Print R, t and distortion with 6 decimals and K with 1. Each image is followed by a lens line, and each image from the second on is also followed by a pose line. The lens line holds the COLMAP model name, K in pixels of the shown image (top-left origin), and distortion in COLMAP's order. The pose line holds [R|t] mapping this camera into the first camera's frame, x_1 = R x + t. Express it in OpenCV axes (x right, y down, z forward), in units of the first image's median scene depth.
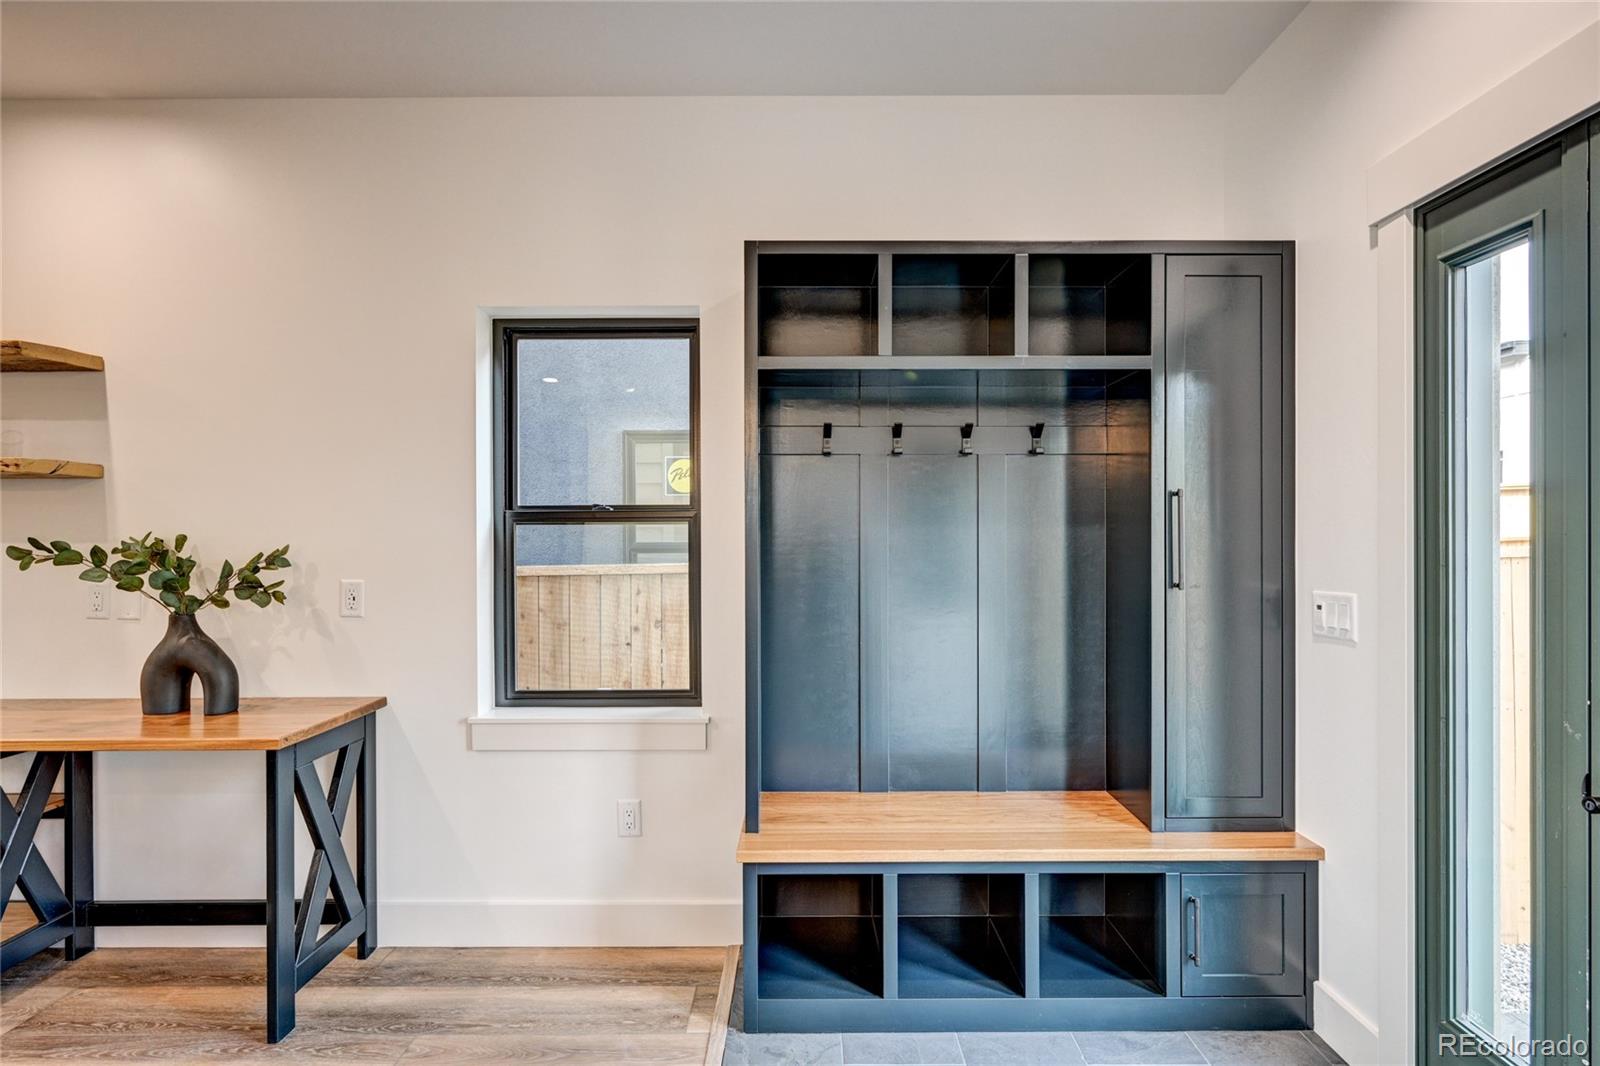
lens RADIAL K [[791.7, 0, 800.0], [0, 791.7, 533.0], [0, 0, 1]] dist [0.005312, 0.001041]
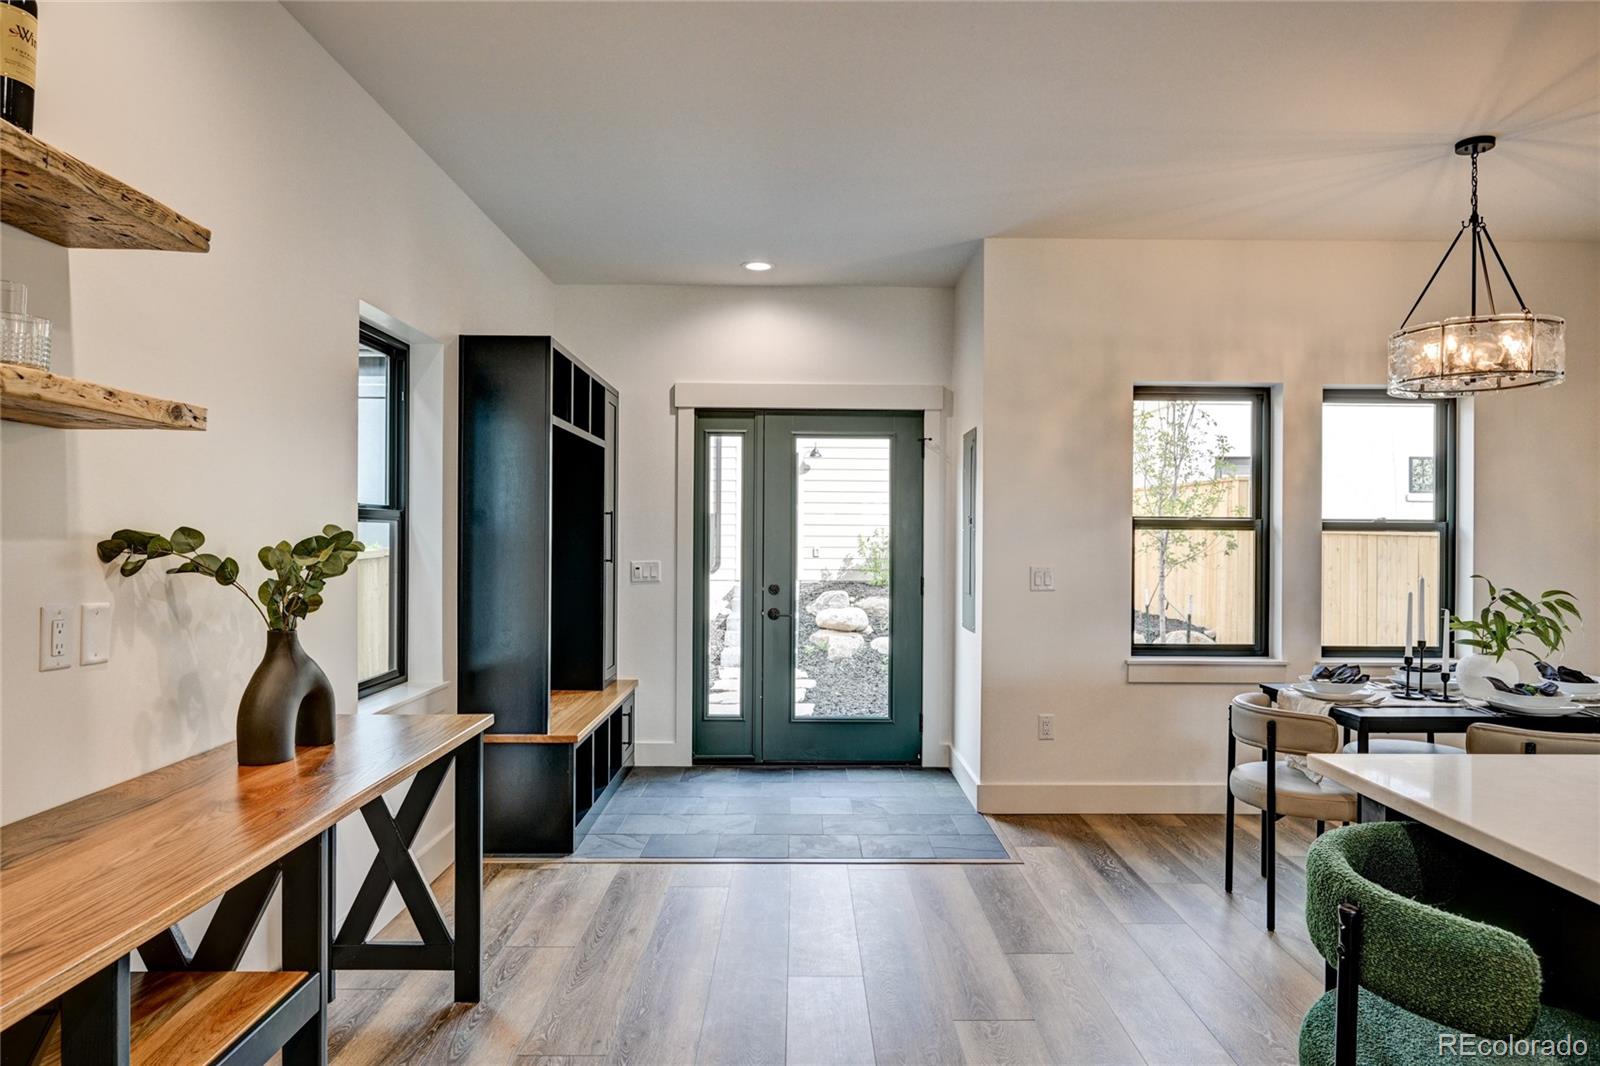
lens RADIAL K [[948.5, 0, 800.0], [0, 948.5, 533.0], [0, 0, 1]] dist [-0.000973, 0.000465]
pose [[0.002920, 0.006286, 0.999976, -1.713653], [-0.002954, 0.999976, -0.006277, 0.011611], [-0.999991, -0.002936, 0.002939, 0.489332]]
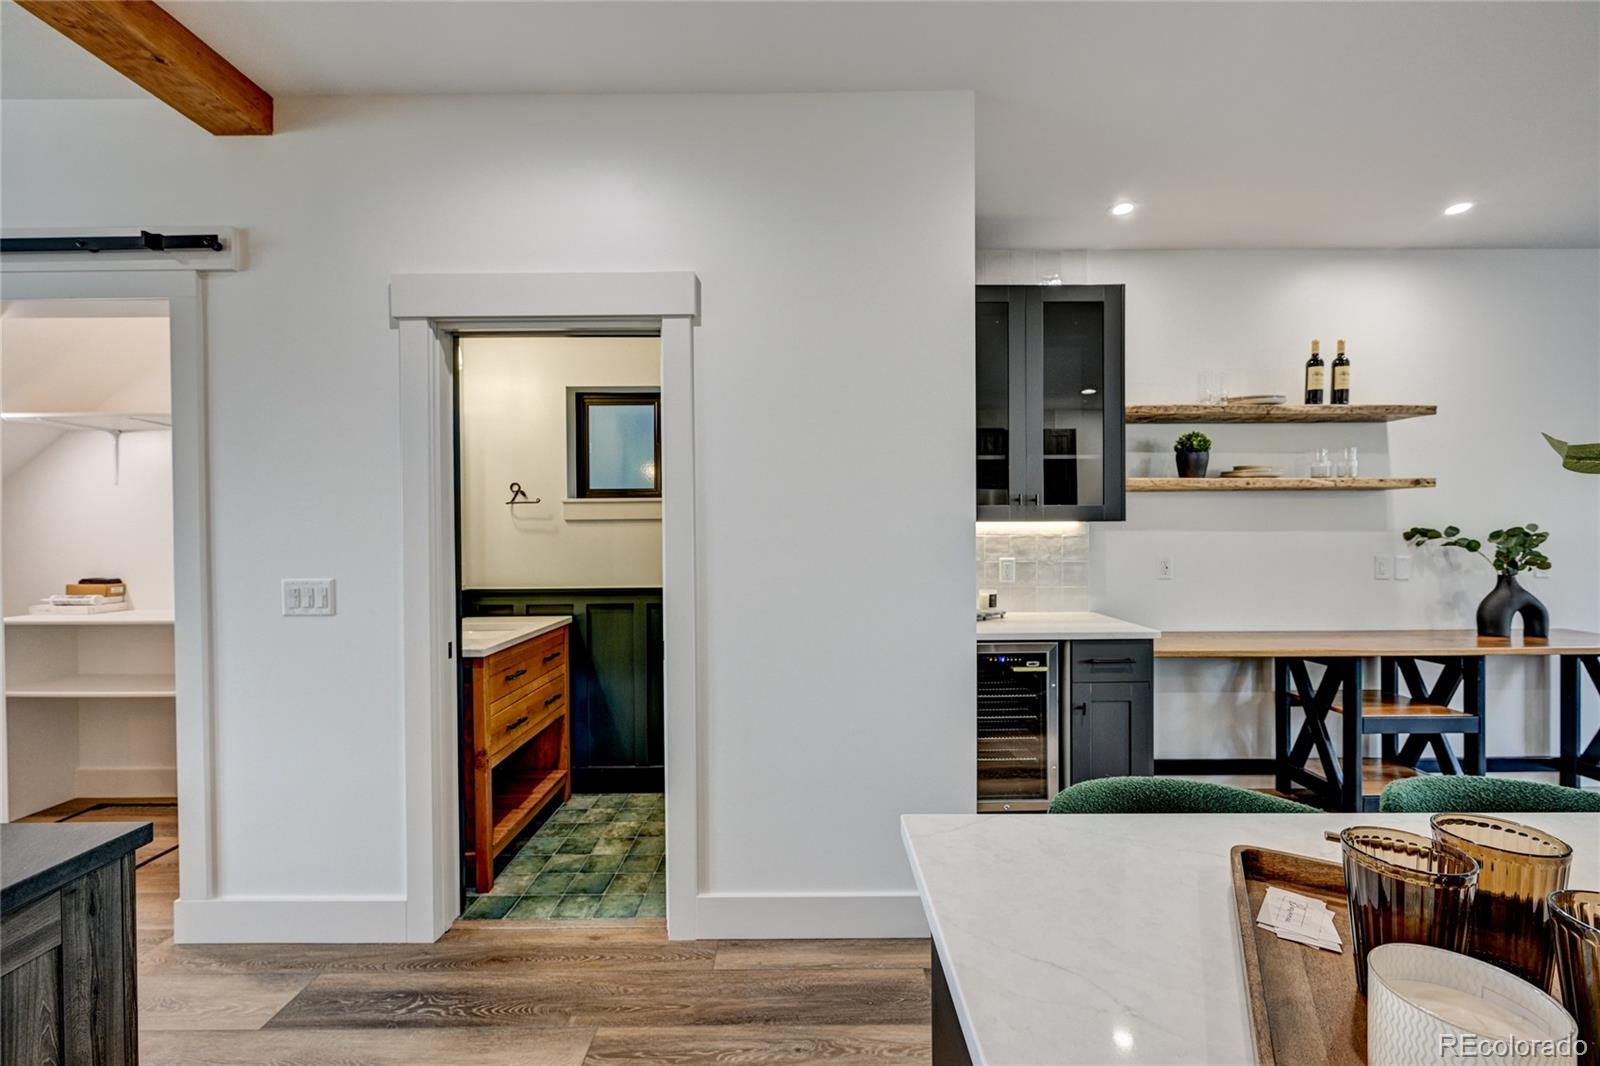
lens RADIAL K [[676.7, 0, 800.0], [0, 676.7, 533.0], [0, 0, 1]] dist [0.000460, 0.000119]
pose [[0.999951, -0.003206, -0.009357, -2.198282], [0.003240, 0.999988, 0.003656, 0.007862], [0.009346, -0.003687, 0.999950, -0.383554]]
